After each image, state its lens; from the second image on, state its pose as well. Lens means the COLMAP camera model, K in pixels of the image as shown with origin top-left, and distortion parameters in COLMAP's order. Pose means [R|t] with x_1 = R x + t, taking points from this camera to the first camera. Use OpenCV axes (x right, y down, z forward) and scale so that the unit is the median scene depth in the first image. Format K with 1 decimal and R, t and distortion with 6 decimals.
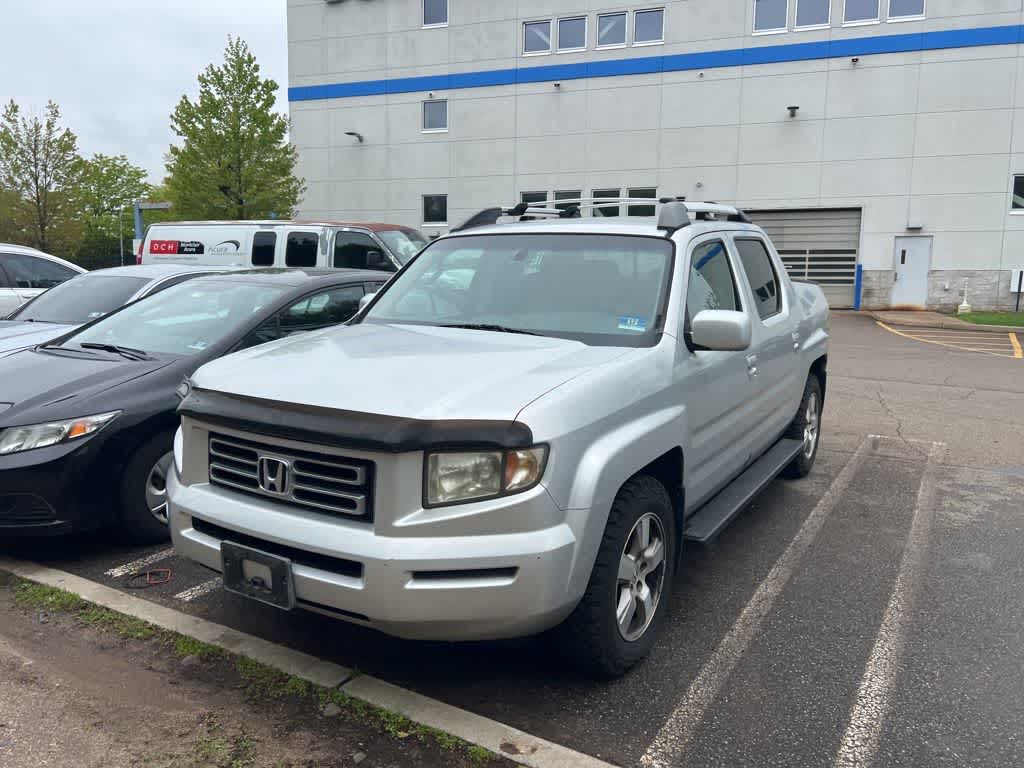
lens RADIAL K [[769.1, 0, 520.3], [0, 769.1, 390.8], [0, 0, 1]] dist [0.050818, -0.053494]
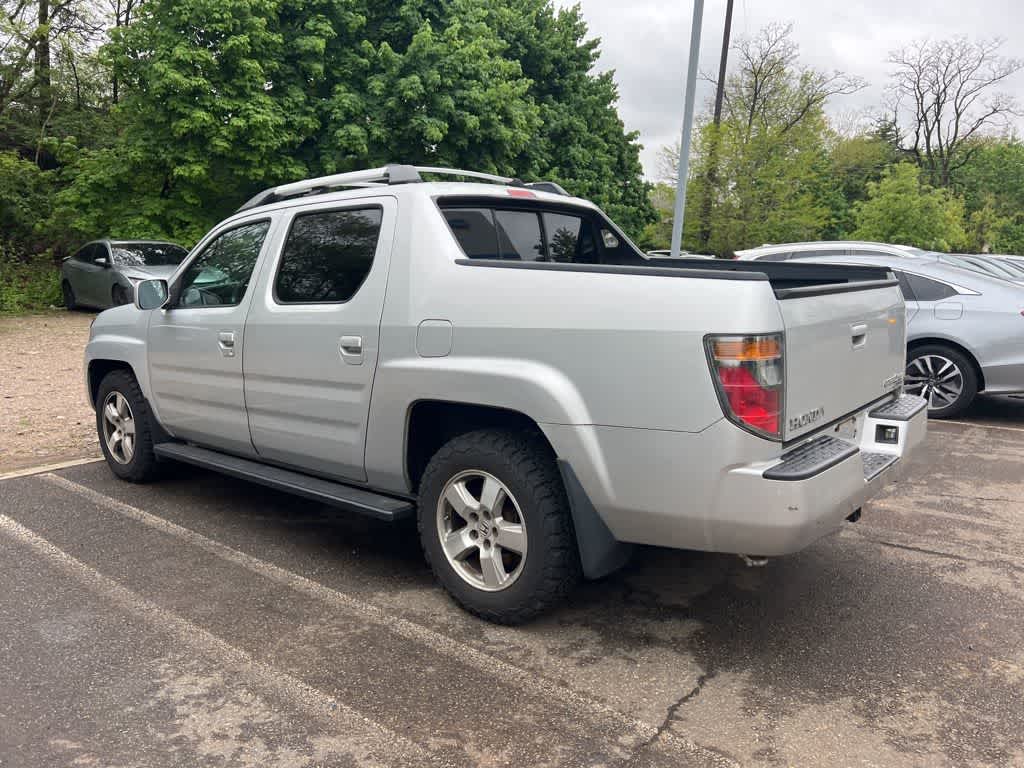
lens RADIAL K [[769.1, 0, 503.9], [0, 769.1, 377.1], [0, 0, 1]] dist [0.050818, -0.053494]
pose [[-0.157904, 0.135625, -0.978096, 1.146857], [-0.160908, 0.973749, 0.160999, -0.193883], [0.974256, 0.182806, -0.131935, 1.380539]]
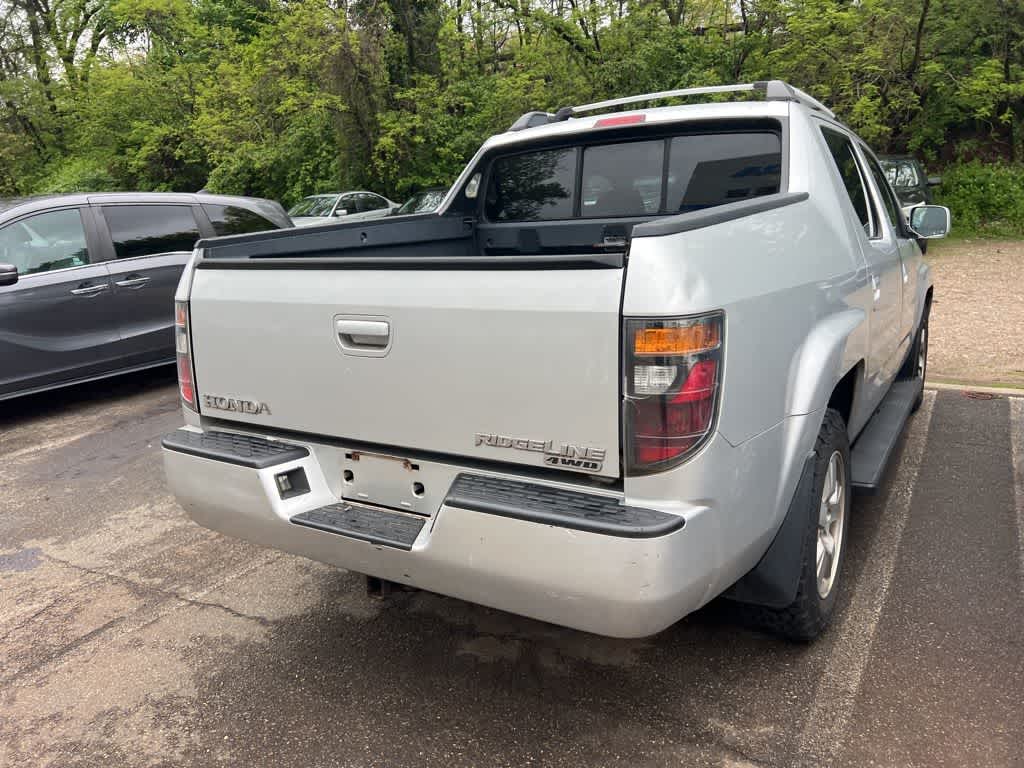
lens RADIAL K [[769.1, 0, 502.6], [0, 769.1, 388.3], [0, 0, 1]] dist [0.050818, -0.053494]
pose [[-0.999309, 0.028687, 0.023615, 0.331445], [0.035575, 0.922170, 0.385144, -0.314675], [-0.010729, 0.385719, -0.922554, 2.022994]]
